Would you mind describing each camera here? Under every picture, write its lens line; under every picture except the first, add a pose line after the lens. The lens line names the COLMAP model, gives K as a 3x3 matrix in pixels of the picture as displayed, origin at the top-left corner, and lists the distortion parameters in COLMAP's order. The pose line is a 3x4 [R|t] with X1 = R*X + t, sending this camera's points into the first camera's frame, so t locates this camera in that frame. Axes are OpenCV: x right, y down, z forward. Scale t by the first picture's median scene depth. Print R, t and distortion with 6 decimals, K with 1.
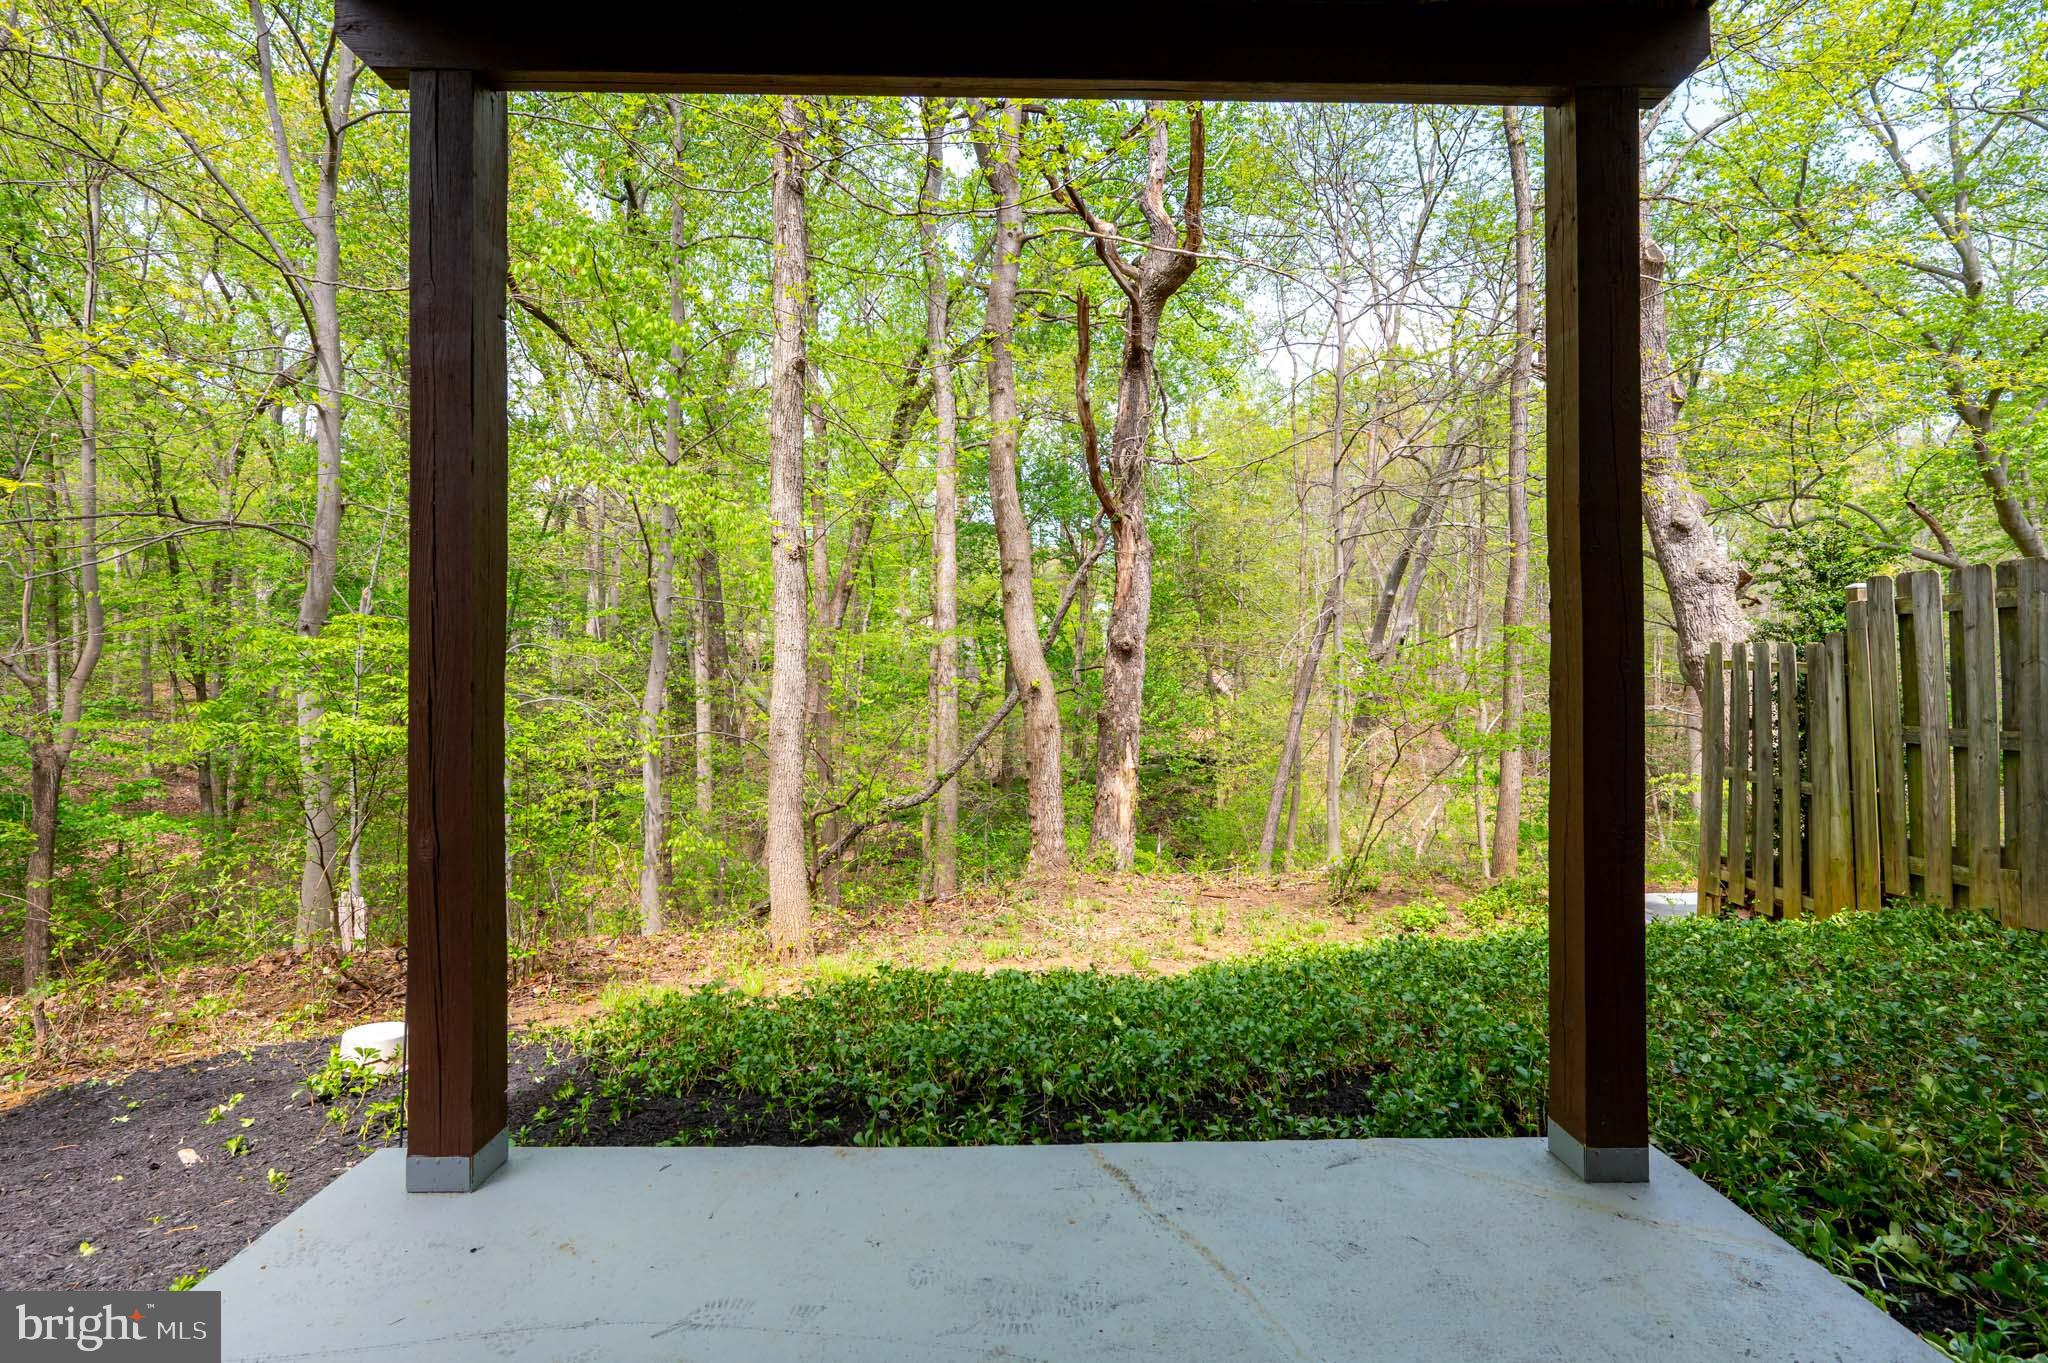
lens RADIAL K [[891.4, 0, 901.0], [0, 891.4, 638.9], [0, 0, 1]] dist [-0.007749, 0.001552]
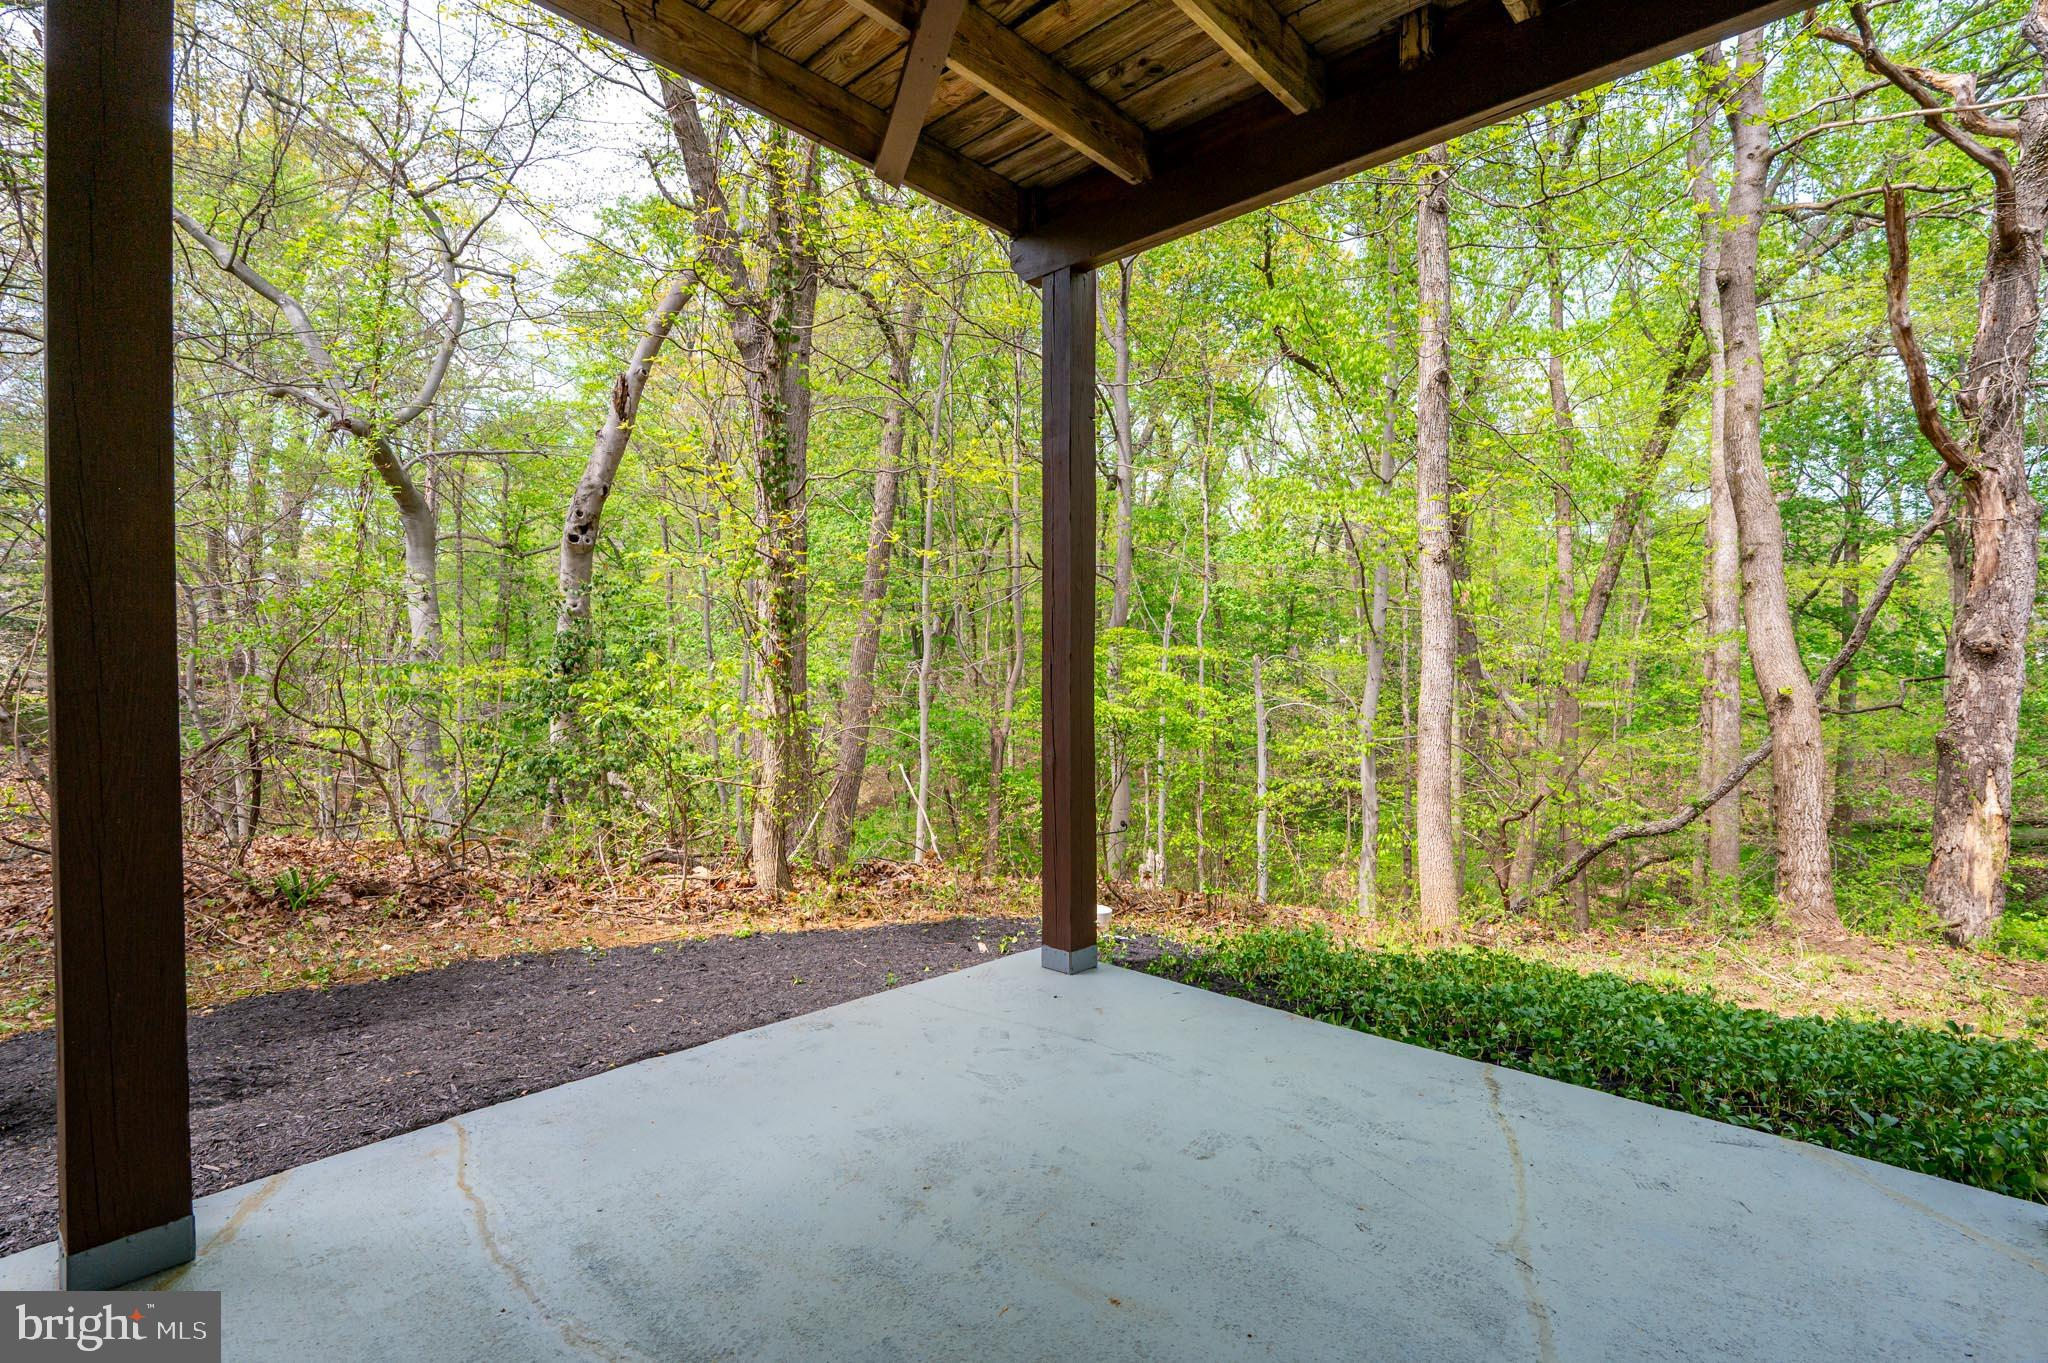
lens RADIAL K [[891.4, 0, 1036.5], [0, 891.4, 672.5], [0, 0, 1]] dist [-0.007749, 0.001552]
pose [[0.726509, 0.006587, -0.687125, 0.185620], [-0.000503, 0.999959, 0.009054, 0.022720], [0.687156, -0.006232, 0.726483, -0.064714]]
